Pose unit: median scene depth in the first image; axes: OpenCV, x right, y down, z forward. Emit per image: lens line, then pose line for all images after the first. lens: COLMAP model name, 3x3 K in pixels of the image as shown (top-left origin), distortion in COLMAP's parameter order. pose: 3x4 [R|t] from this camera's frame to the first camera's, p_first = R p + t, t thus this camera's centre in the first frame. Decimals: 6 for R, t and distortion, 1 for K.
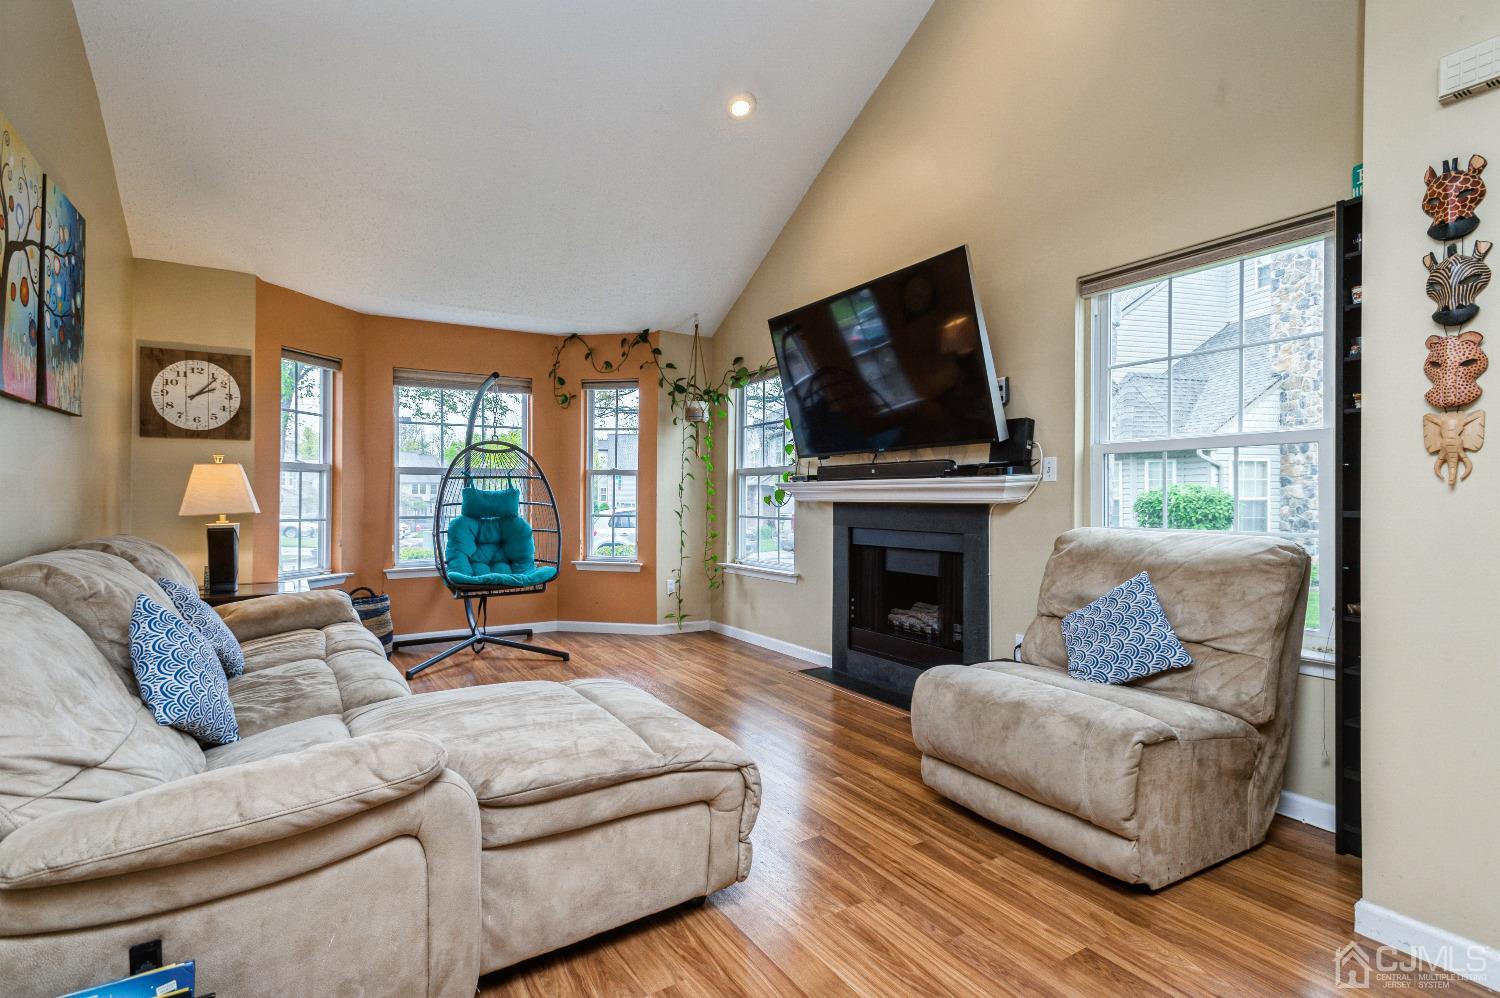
lens RADIAL K [[717.9, 0, 742.7], [0, 717.9, 499.9], [0, 0, 1]] dist [0.019902, -0.000223]
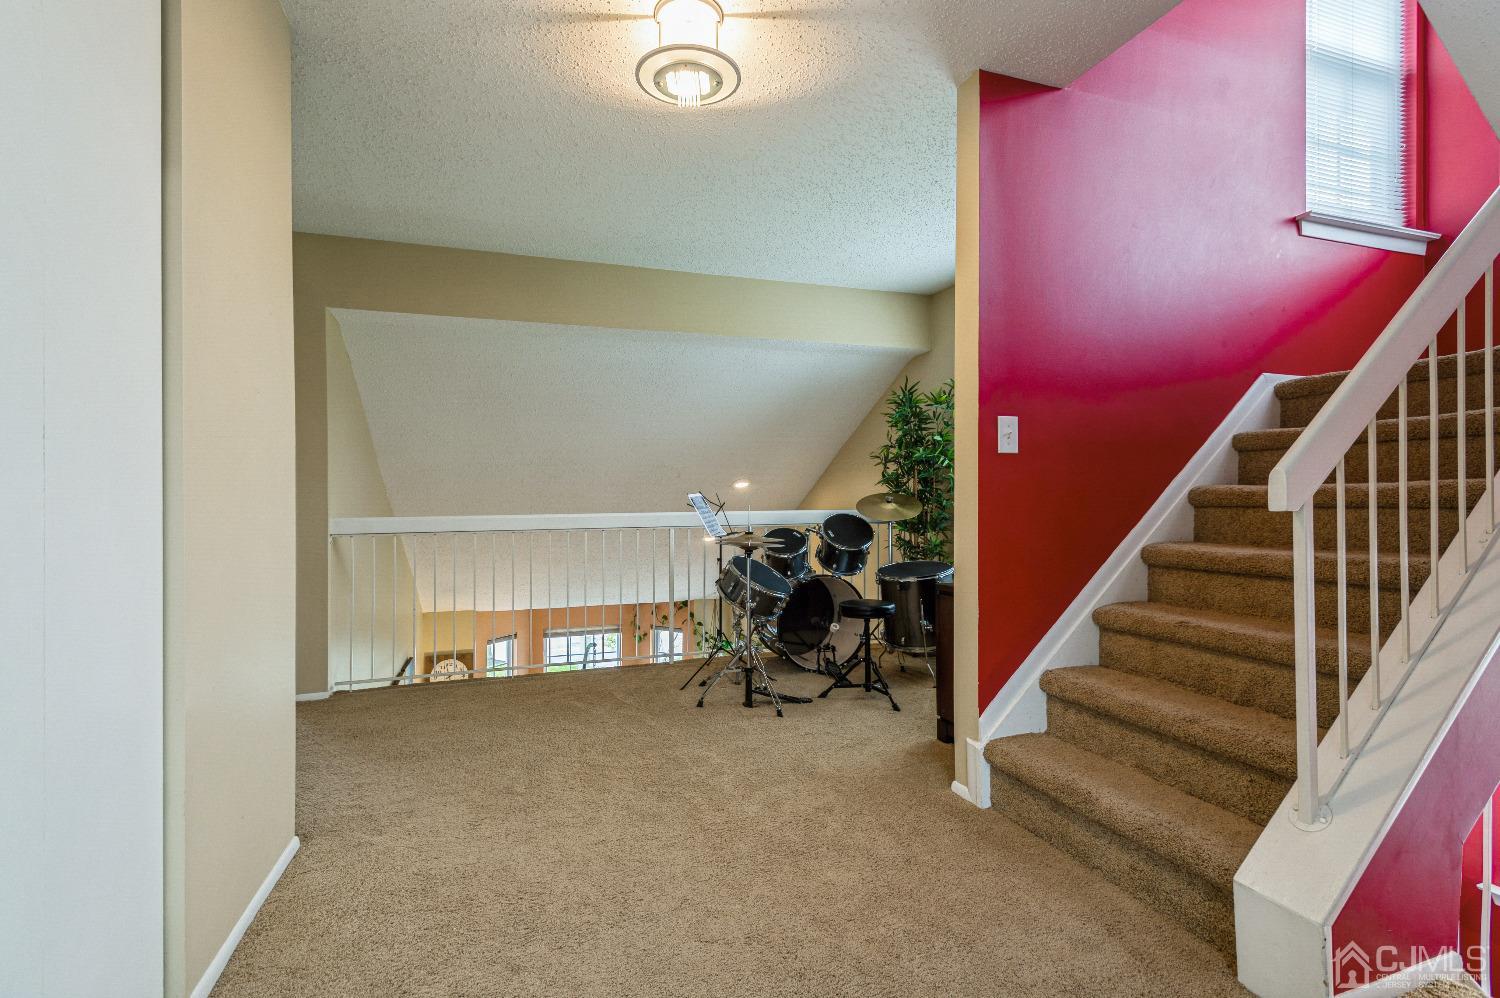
lens RADIAL K [[712.4, 0, 748.3], [0, 712.4, 502.6], [0, 0, 1]] dist [0.019432, -0.000354]
pose [[0.981157, -0.001437, -0.193207, 0.364218], [0.000932, 0.999996, -0.002705, -0.520405], [0.193211, 0.002474, 0.981154, -0.646236]]
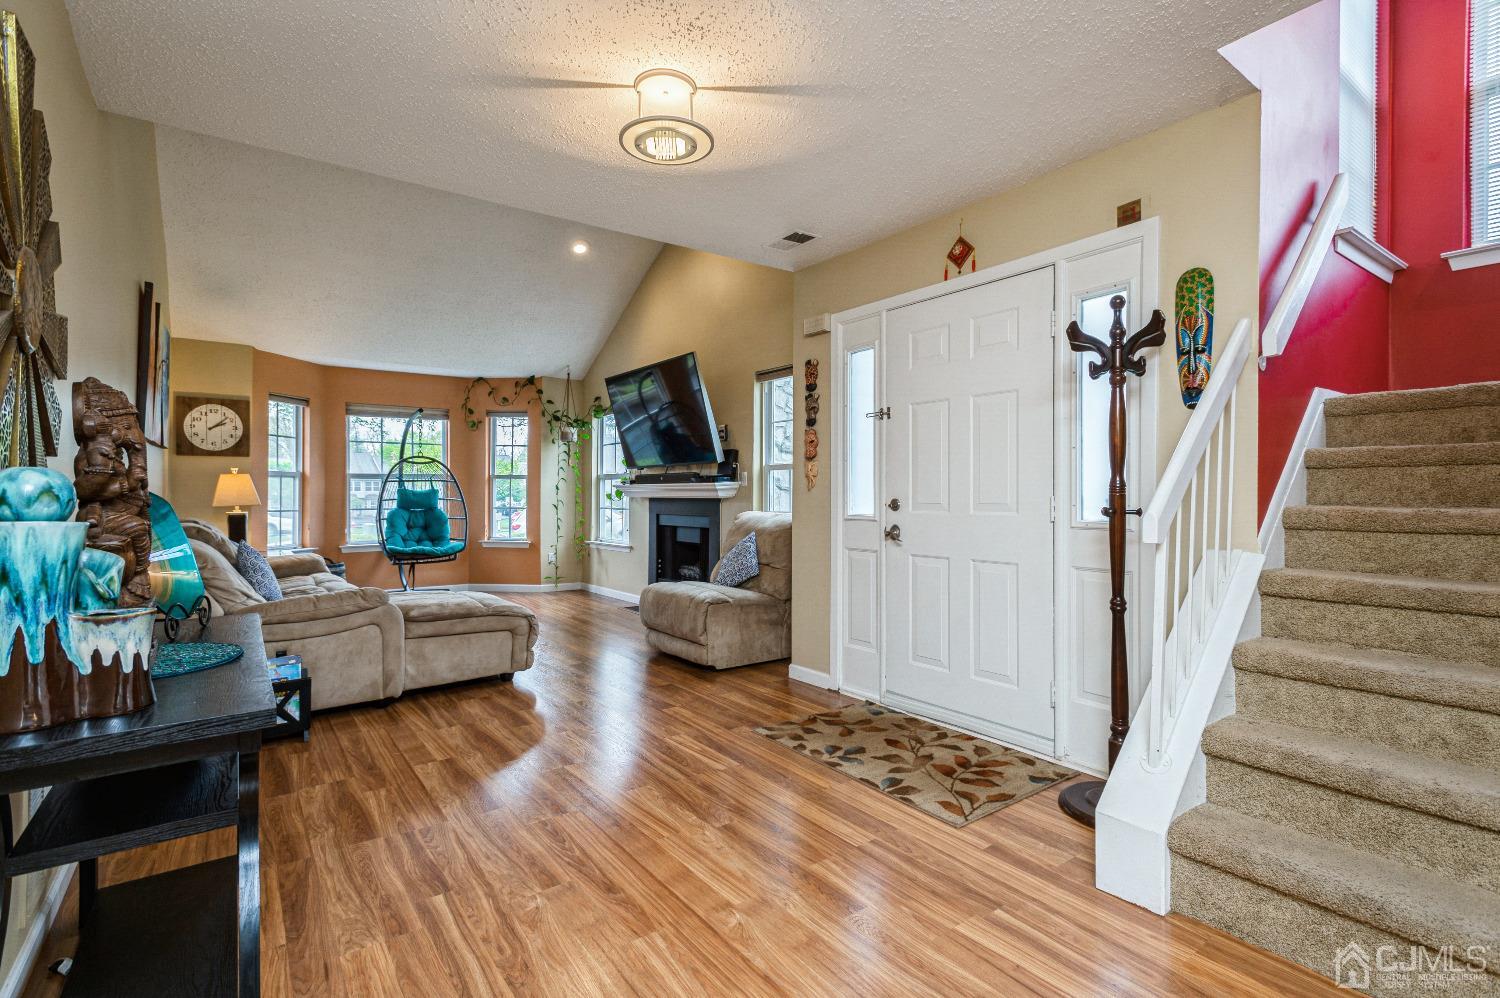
lens RADIAL K [[712.4, 0, 748.3], [0, 712.4, 502.6], [0, 0, 1]] dist [0.019432, -0.000354]
pose [[0.996568, -0.001623, 0.082761, 0.196214], [0.000945, 0.999966, 0.008230, 0.000789], [-0.082772, -0.008124, 0.996535, -0.495046]]
